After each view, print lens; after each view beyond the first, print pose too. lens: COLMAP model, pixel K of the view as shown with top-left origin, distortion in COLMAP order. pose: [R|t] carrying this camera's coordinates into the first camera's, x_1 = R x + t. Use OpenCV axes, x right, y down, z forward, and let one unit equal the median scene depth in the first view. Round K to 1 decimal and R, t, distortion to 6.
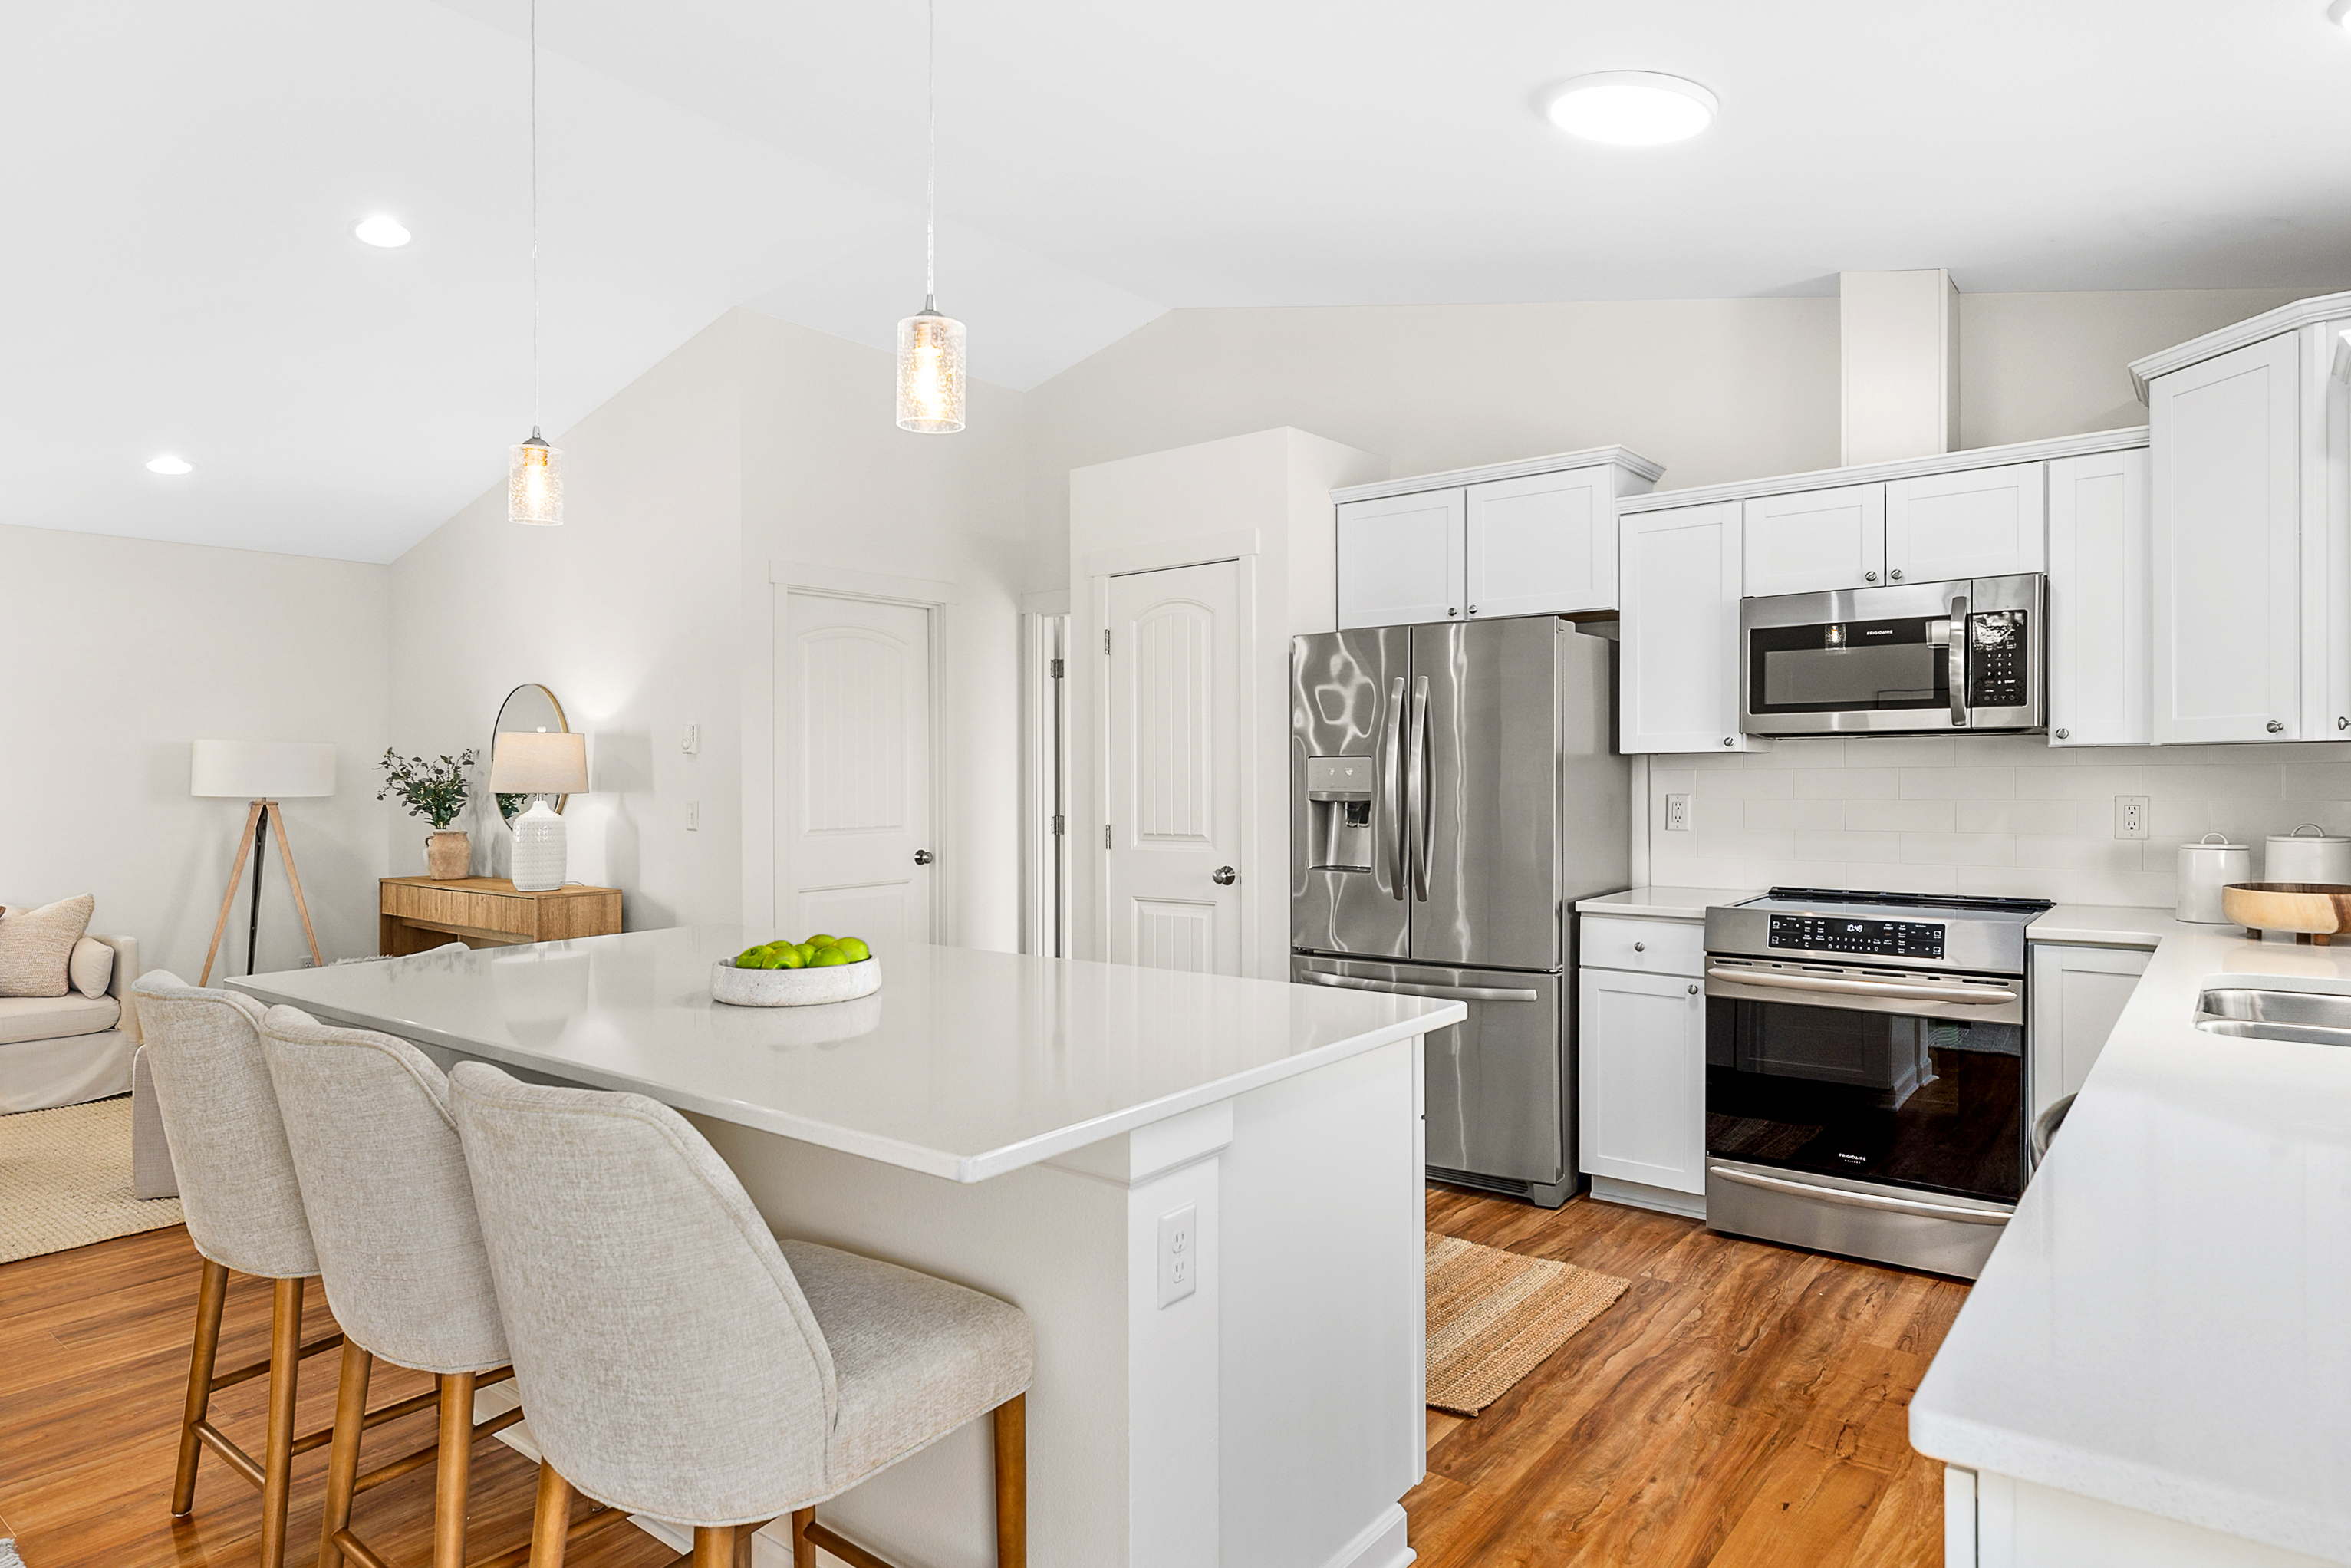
lens RADIAL K [[1367.8, 0, 1170.8], [0, 1367.8, 770.6], [0, 0, 1]] dist [0.008016, 0.001323]
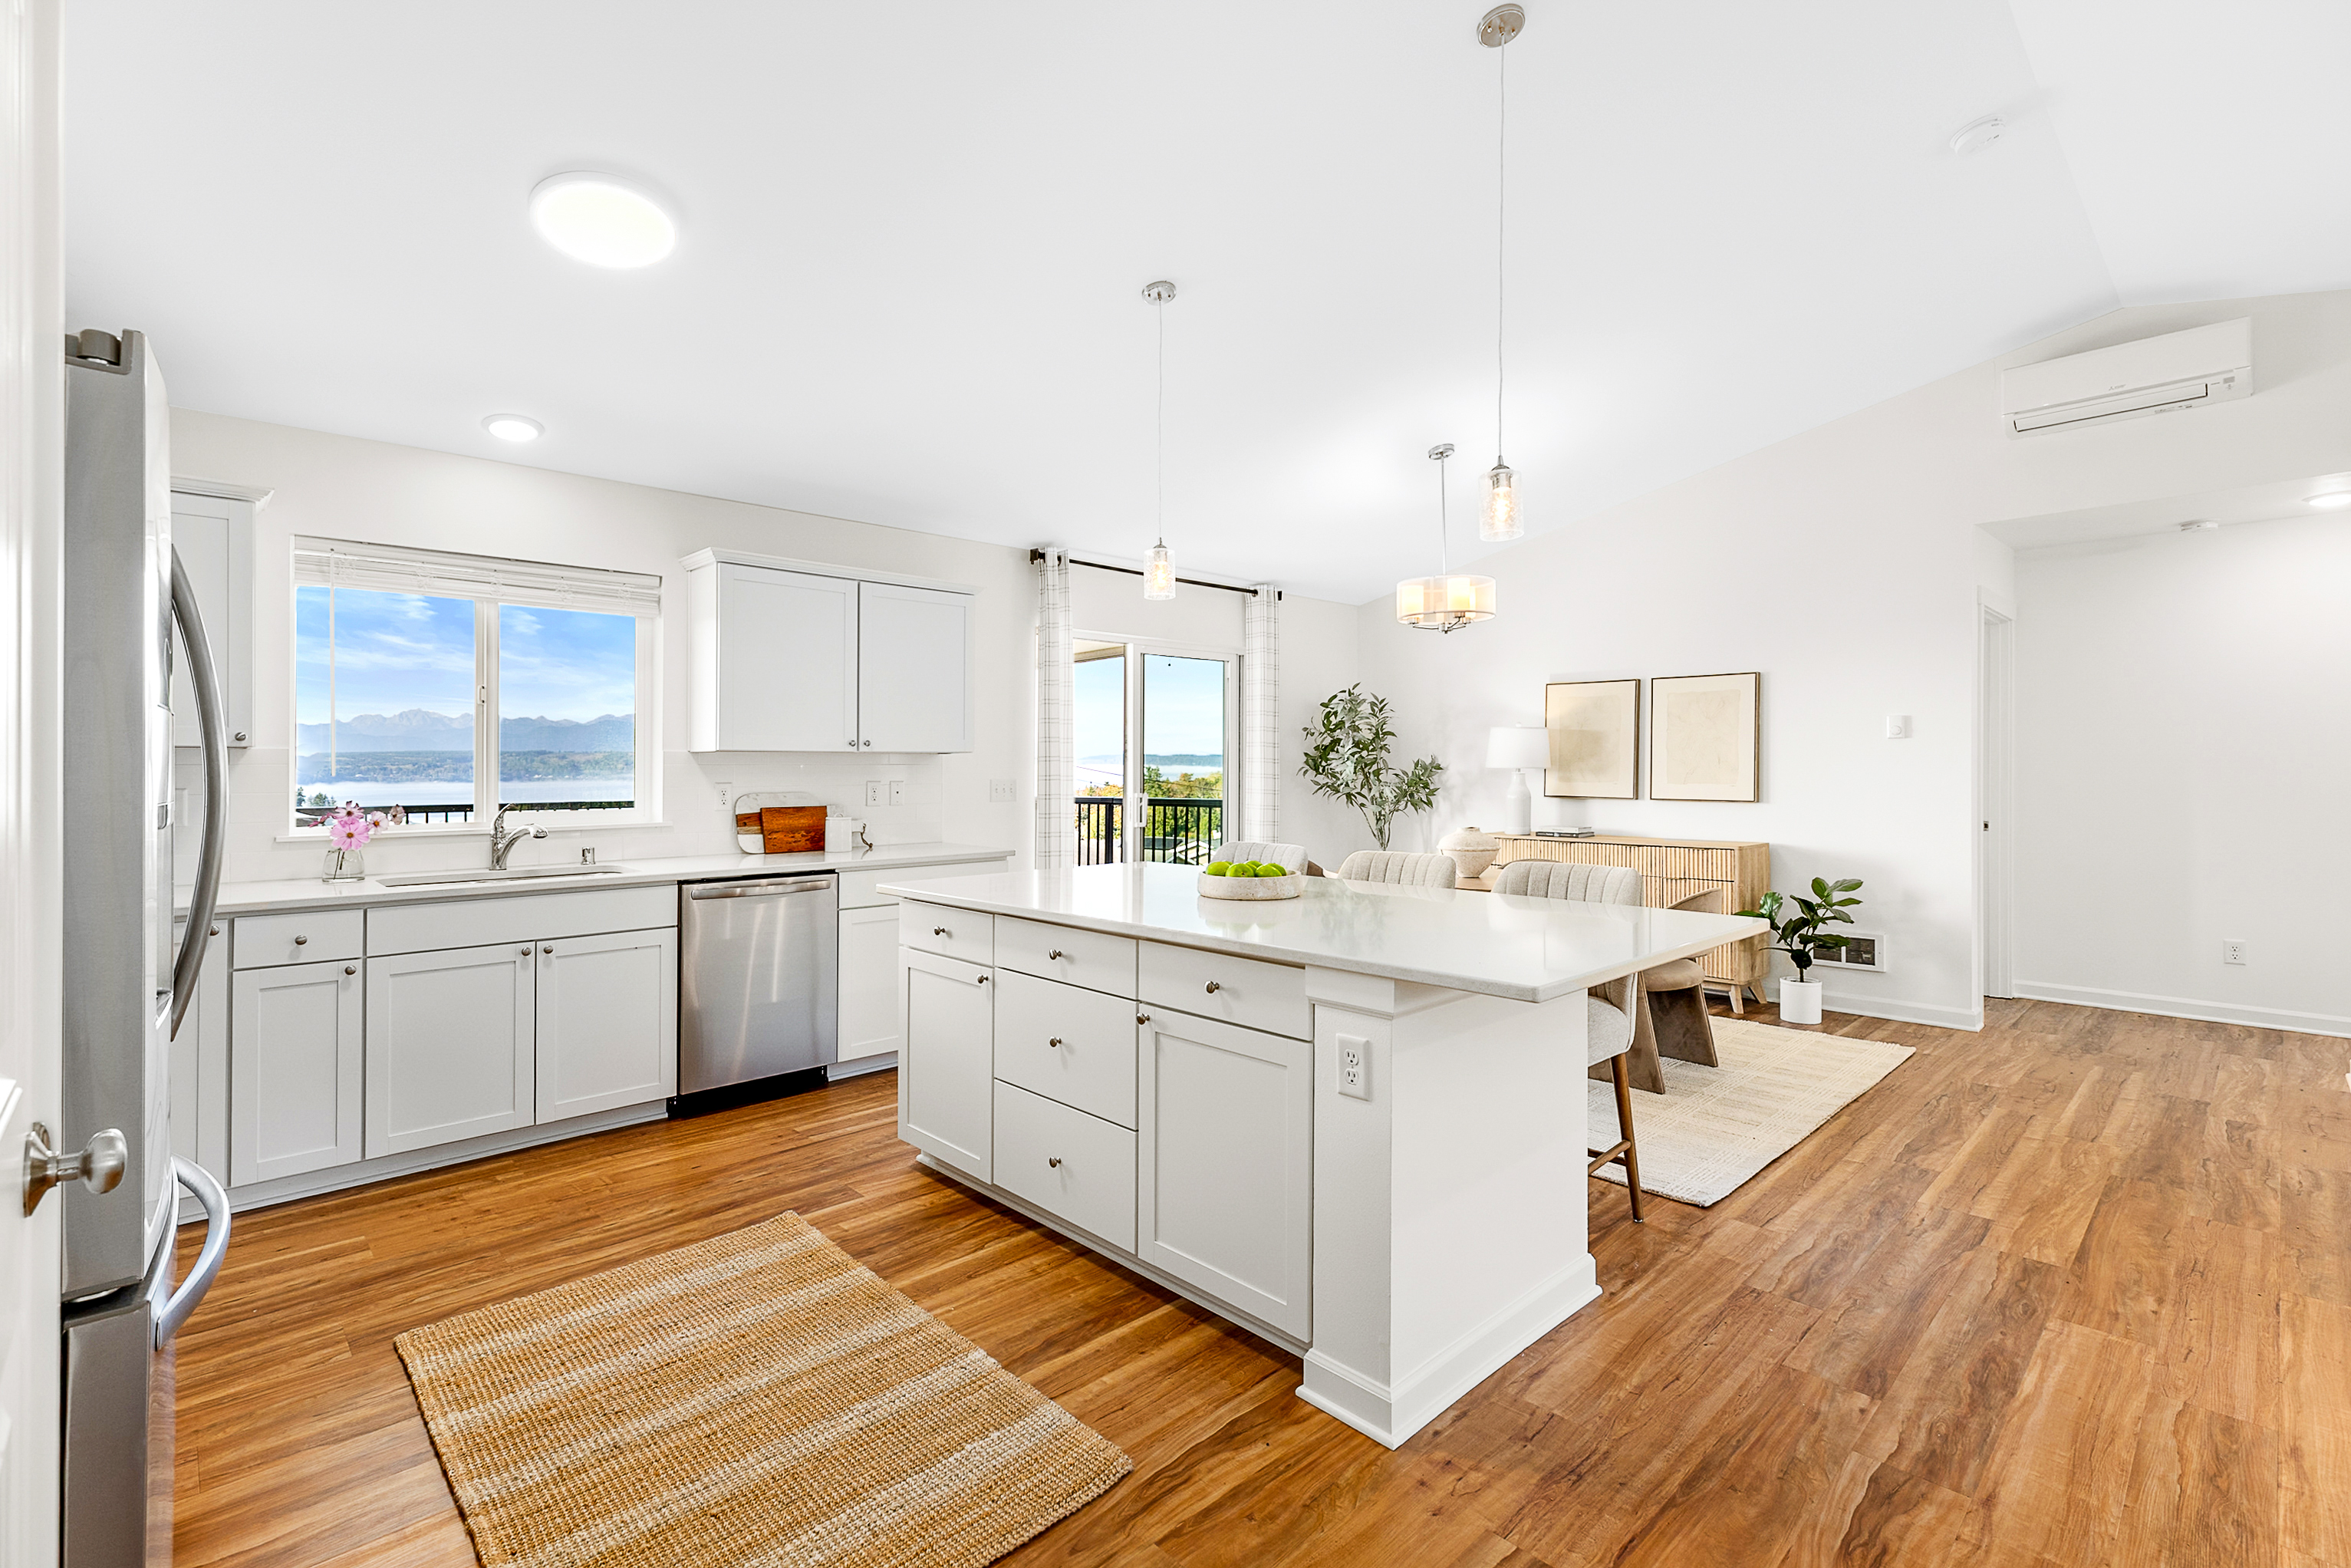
lens RADIAL K [[1044.0, 0, 1174.2], [0, 1044.0, 766.5], [0, 0, 1]] dist [0.002242, 0.000716]
pose [[-0.991294, 0.014379, 0.130877, -0.256165], [0.013937, 0.999894, -0.004296, 0.010681], [-0.130925, -0.002434, -0.991389, 1.572216]]
